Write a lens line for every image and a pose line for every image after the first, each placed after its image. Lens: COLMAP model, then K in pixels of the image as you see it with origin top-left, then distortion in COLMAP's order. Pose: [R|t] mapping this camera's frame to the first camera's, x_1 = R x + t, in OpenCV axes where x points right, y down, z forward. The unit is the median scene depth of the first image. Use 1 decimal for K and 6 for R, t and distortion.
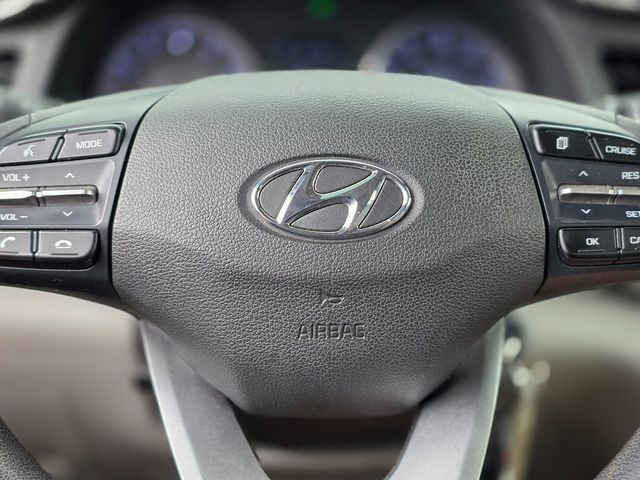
lens RADIAL K [[943.4, 0, 318.6], [0, 943.4, 235.0], [0, 0, 1]] dist [0.078335, 0.000000]
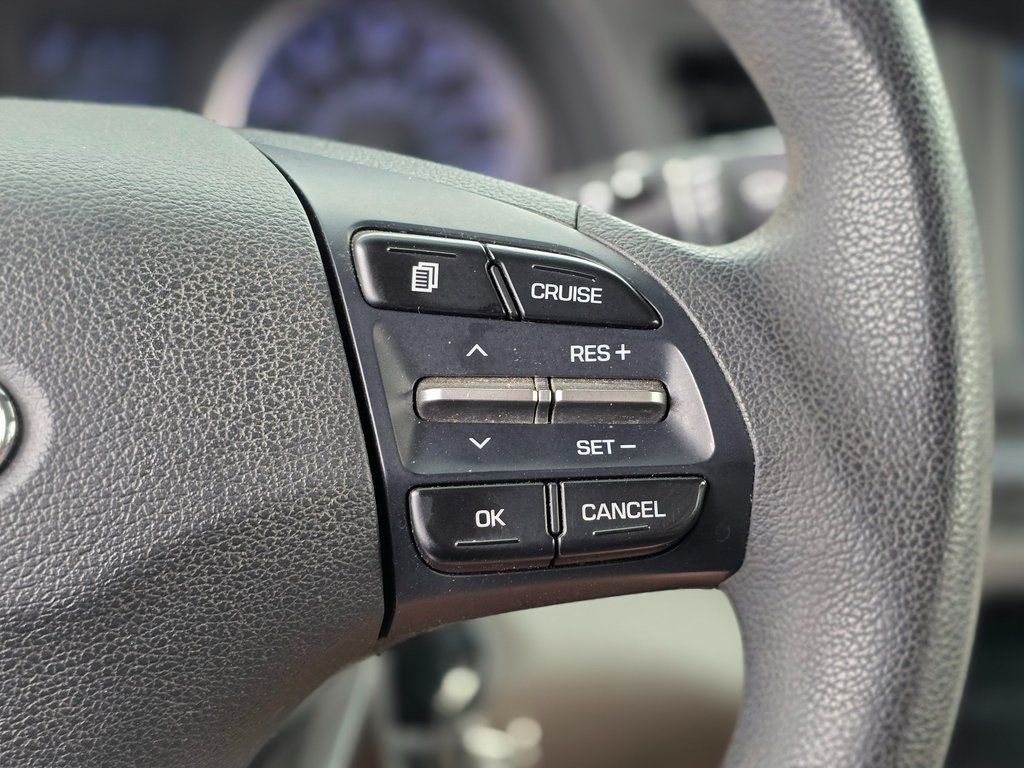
lens RADIAL K [[1509.5, 0, 516.4], [0, 1509.5, 390.0], [0, 0, 1]] dist [0.078335, 0.000000]
pose [[0.995548, -0.016366, 0.092821, 0.241278], [0.014434, 0.999666, 0.021453, -0.063176], [-0.093141, -0.020018, 0.995452, 0.350602]]
